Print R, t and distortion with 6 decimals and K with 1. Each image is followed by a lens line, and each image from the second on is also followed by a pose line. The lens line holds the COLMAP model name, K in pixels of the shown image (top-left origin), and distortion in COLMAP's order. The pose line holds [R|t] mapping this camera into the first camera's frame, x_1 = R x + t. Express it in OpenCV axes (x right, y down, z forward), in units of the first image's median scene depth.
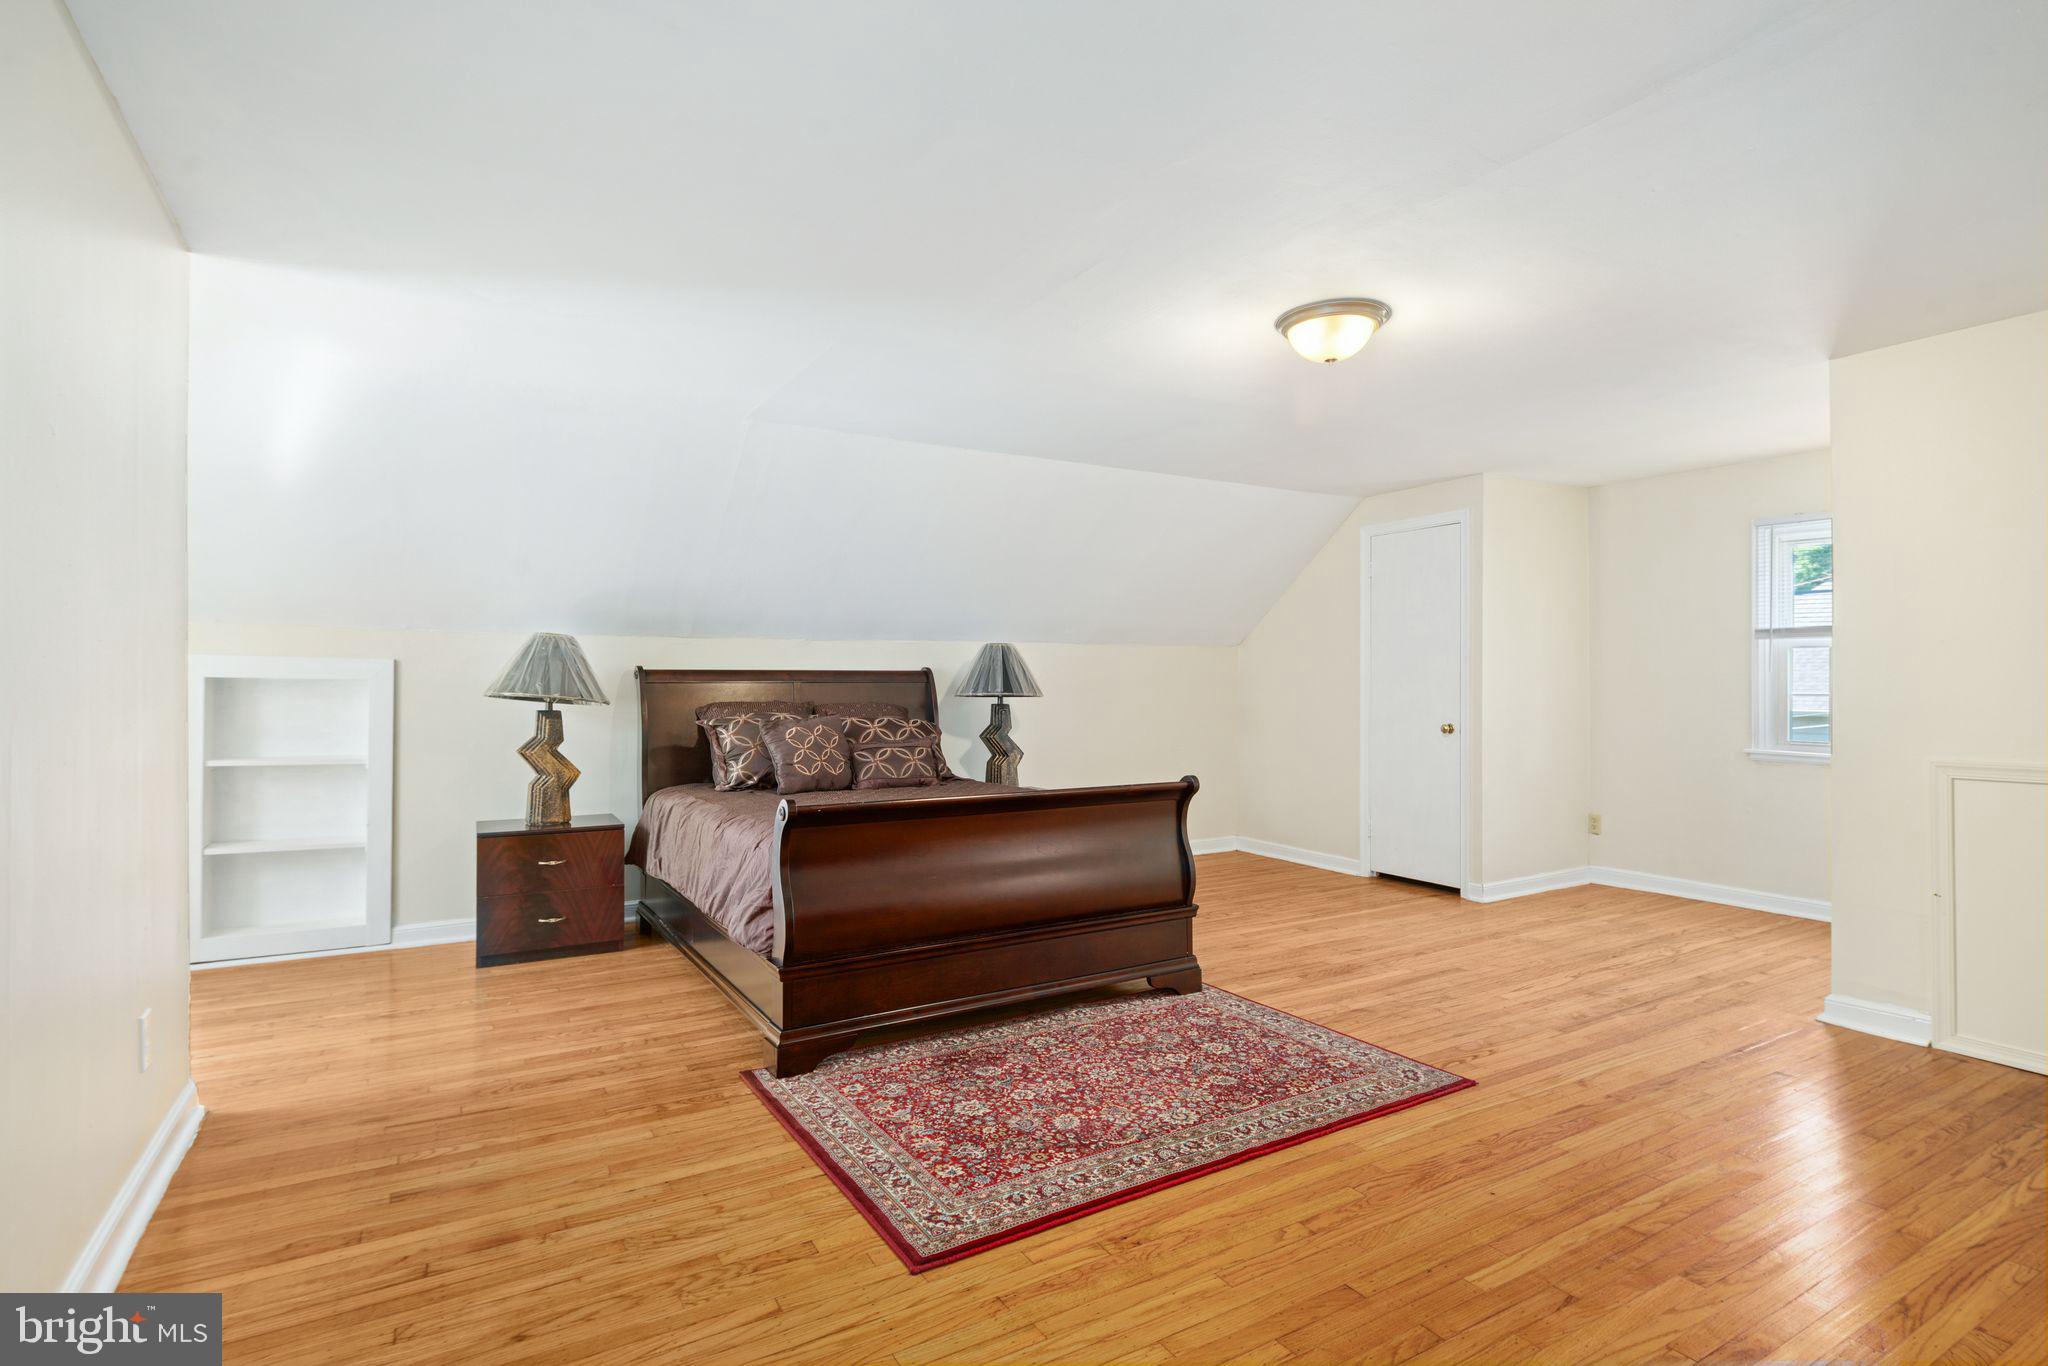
lens RADIAL K [[1002.2, 0, 1015.9], [0, 1002.2, 673.0], [0, 0, 1]] dist [0.004181, -0.003160]
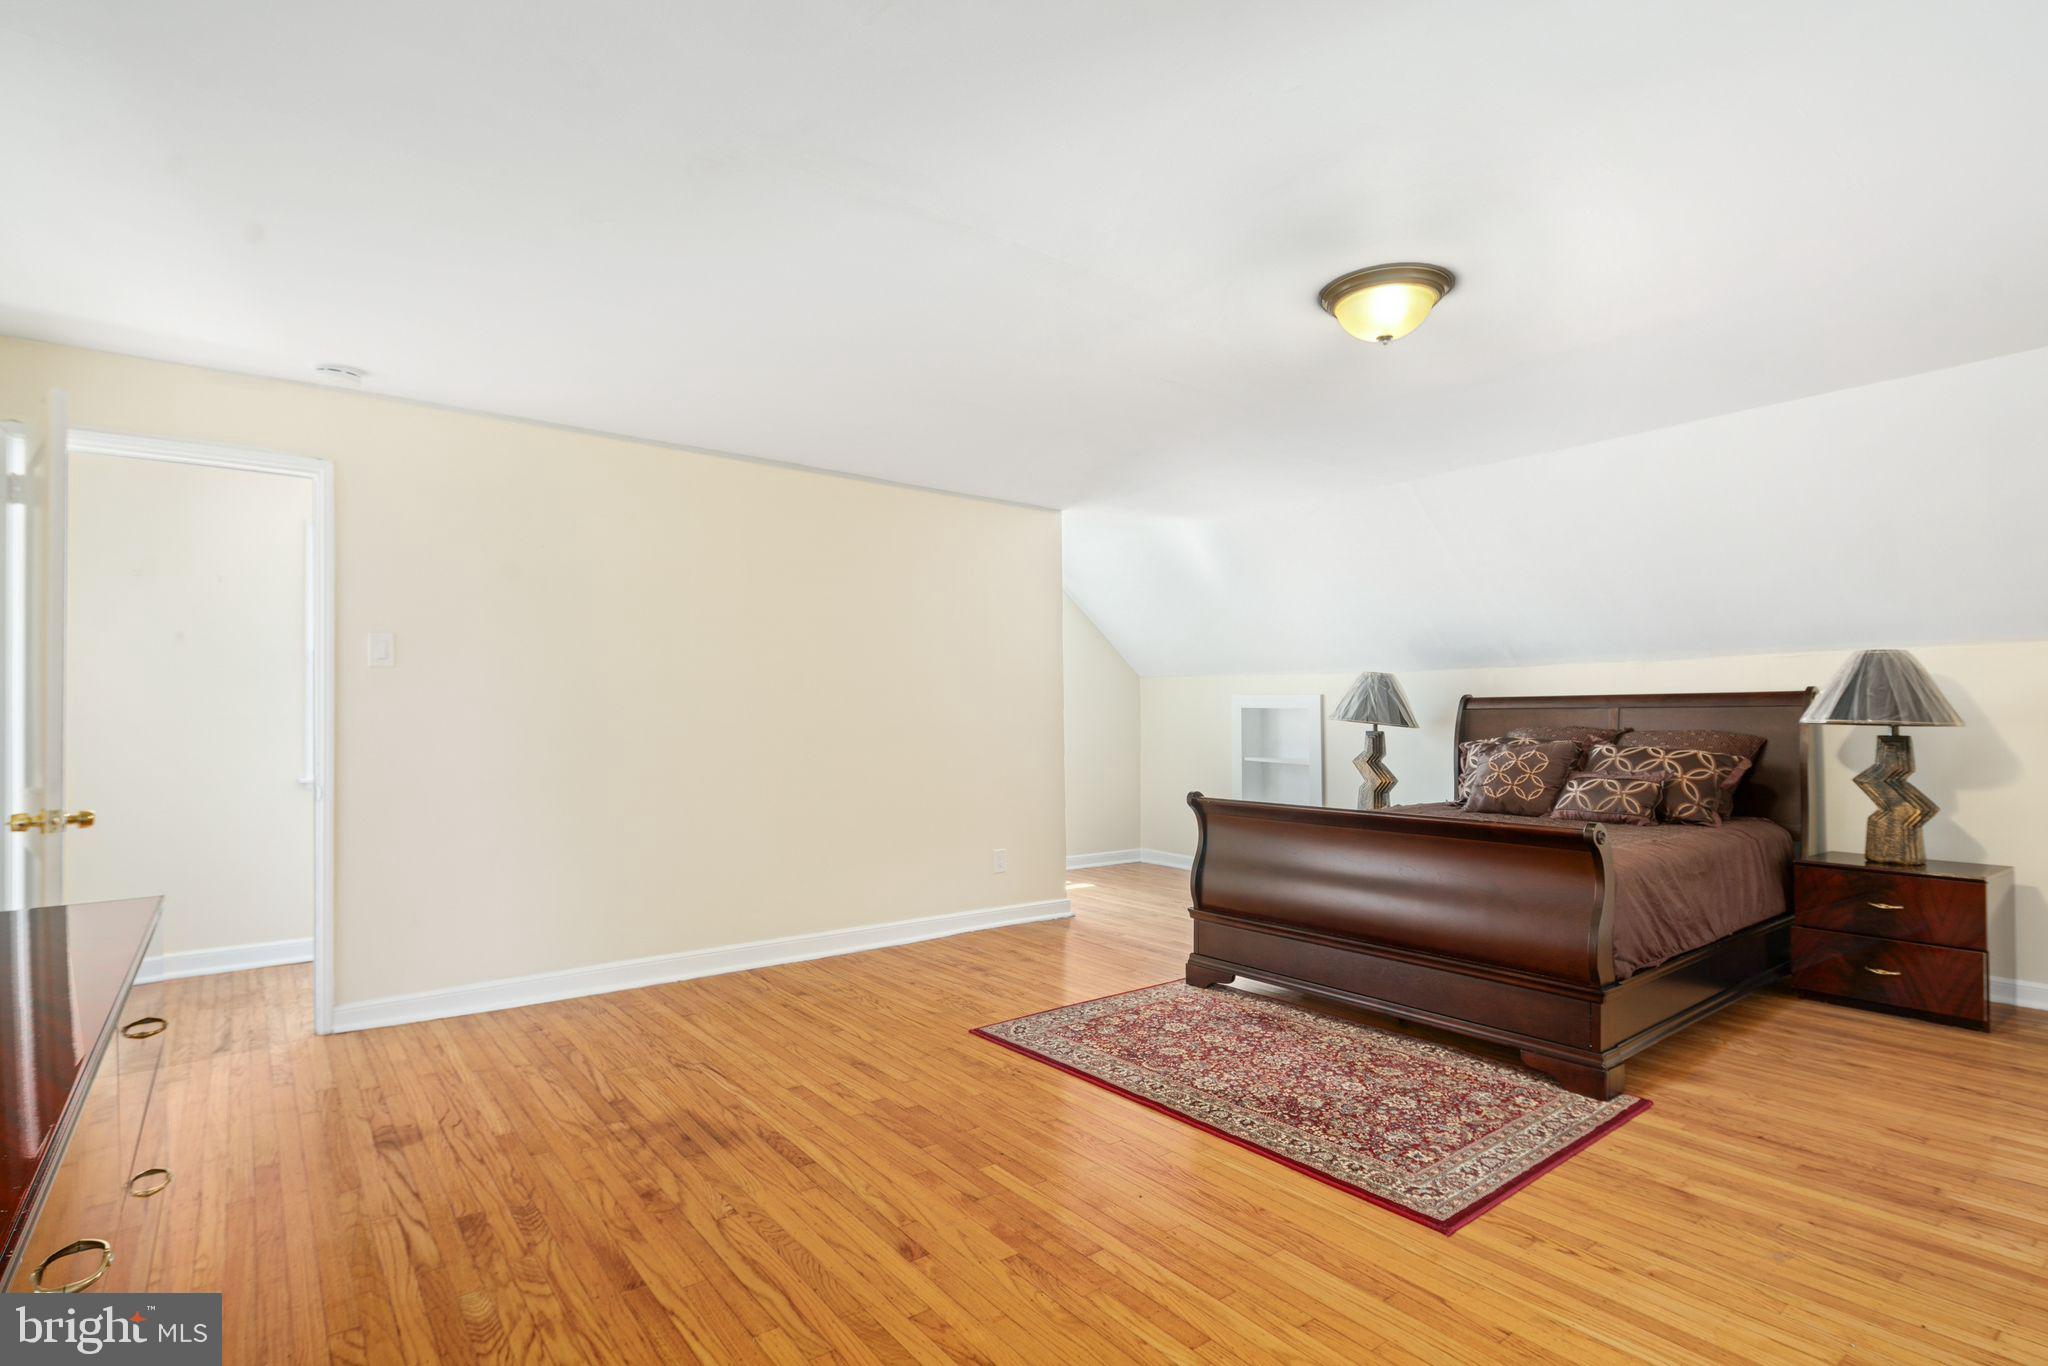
lens RADIAL K [[1002.2, 0, 1021.0], [0, 1002.2, 699.2], [0, 0, 1]] dist [0.004181, -0.003160]
pose [[0.121089, -0.012593, -0.992562, 1.205477], [0.020889, 0.999730, -0.010135, -0.000969], [0.992422, -0.019507, 0.121319, 0.596850]]
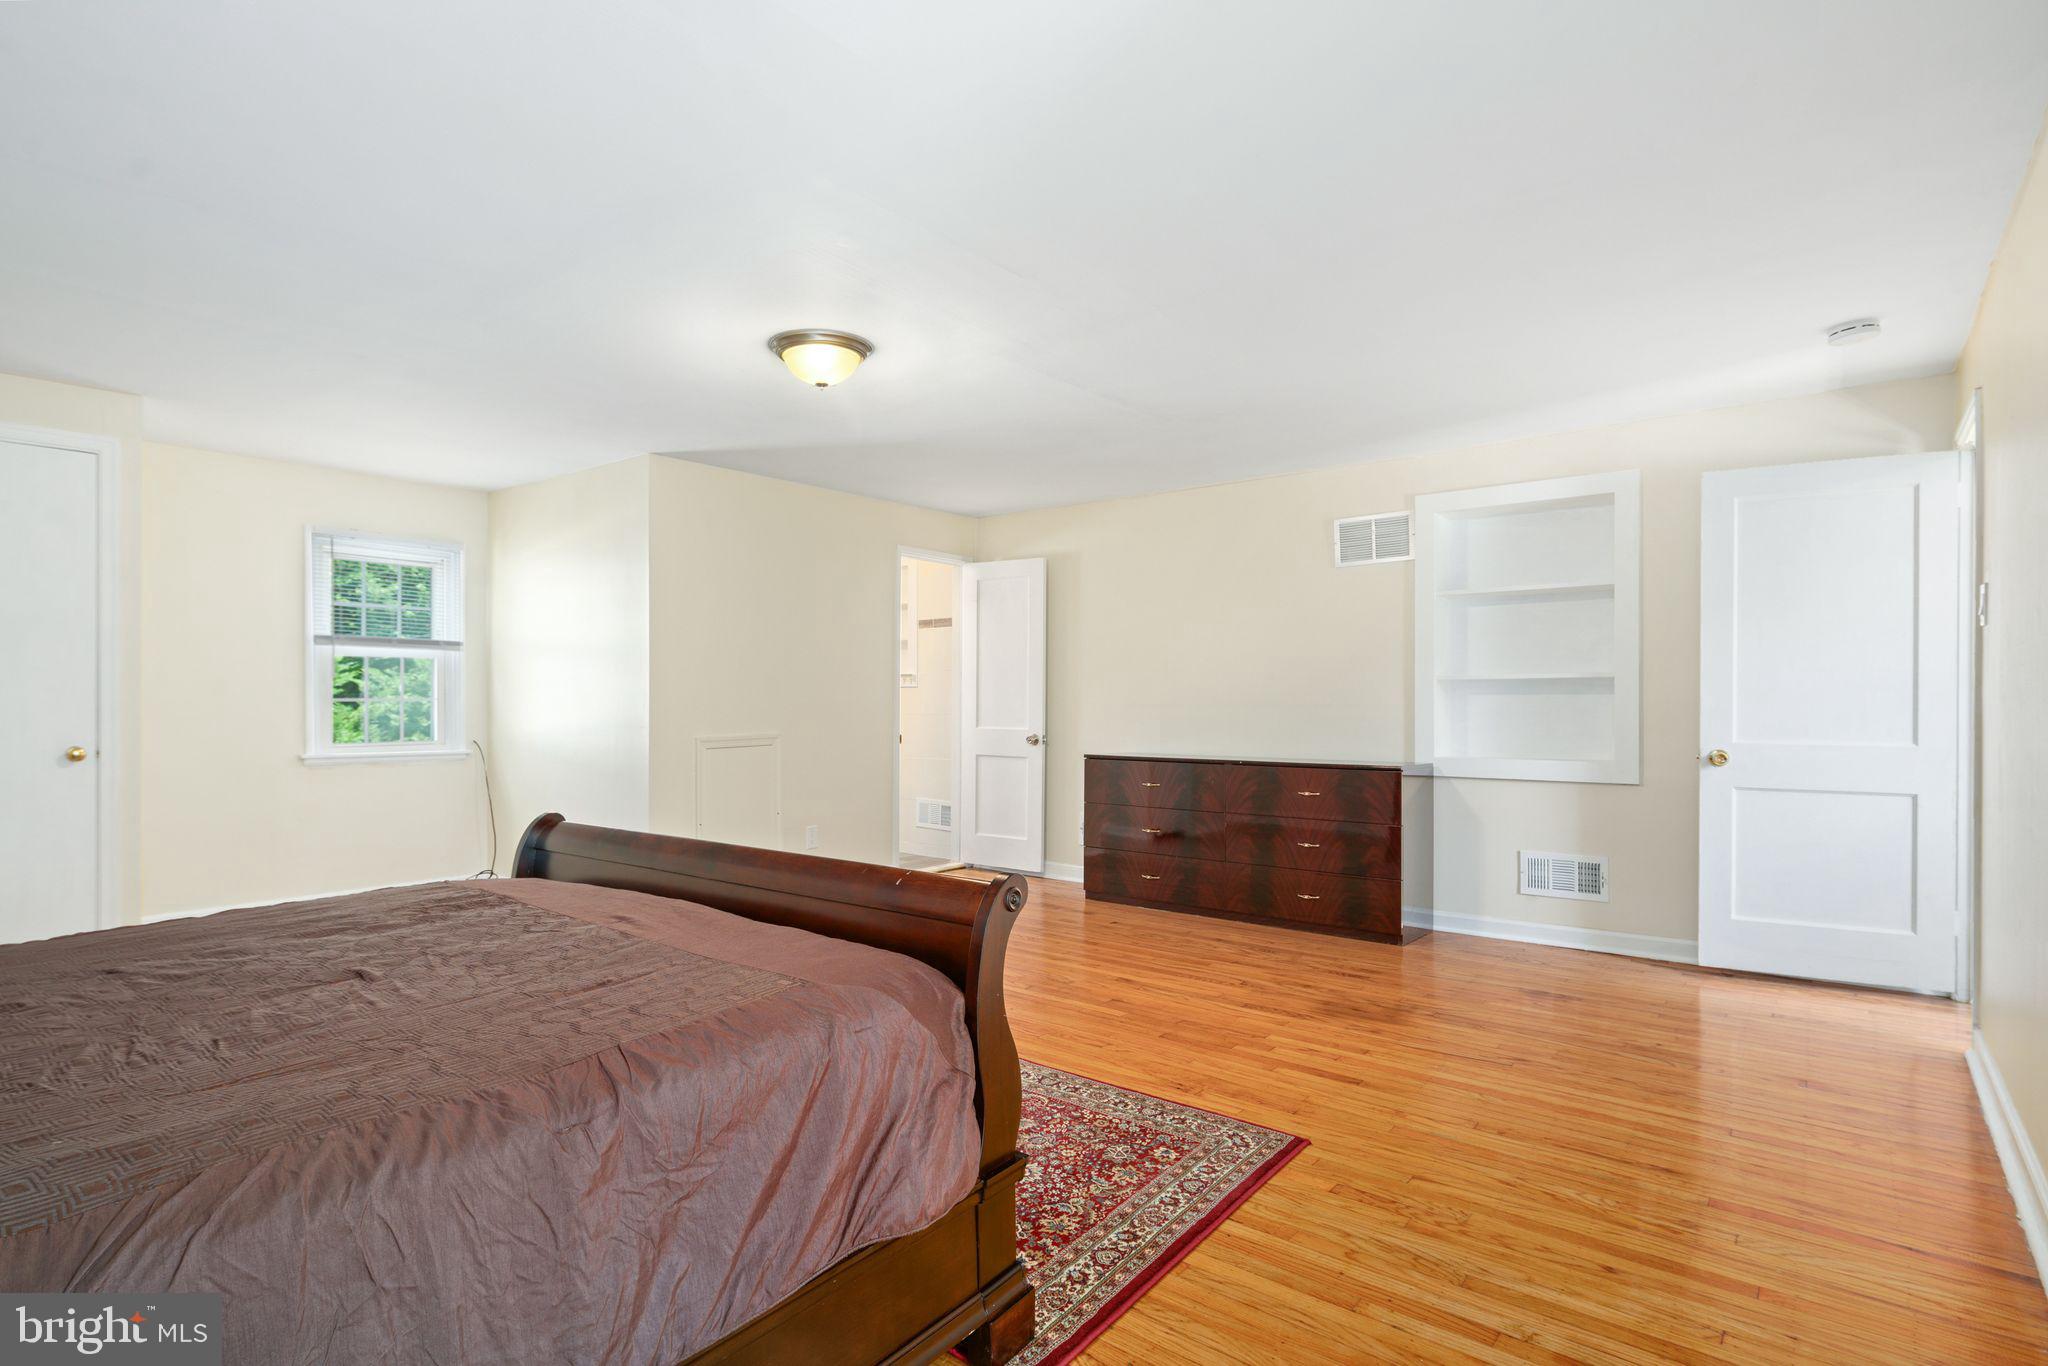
lens RADIAL K [[1002.2, 0, 967.6], [0, 1002.2, 697.9], [0, 0, 1]] dist [0.004181, -0.003160]
pose [[-0.316642, -0.005451, 0.948530, -0.815583], [-0.012738, 0.999918, 0.001494, 0.013107], [-0.948460, -0.011610, -0.316685, 1.252570]]
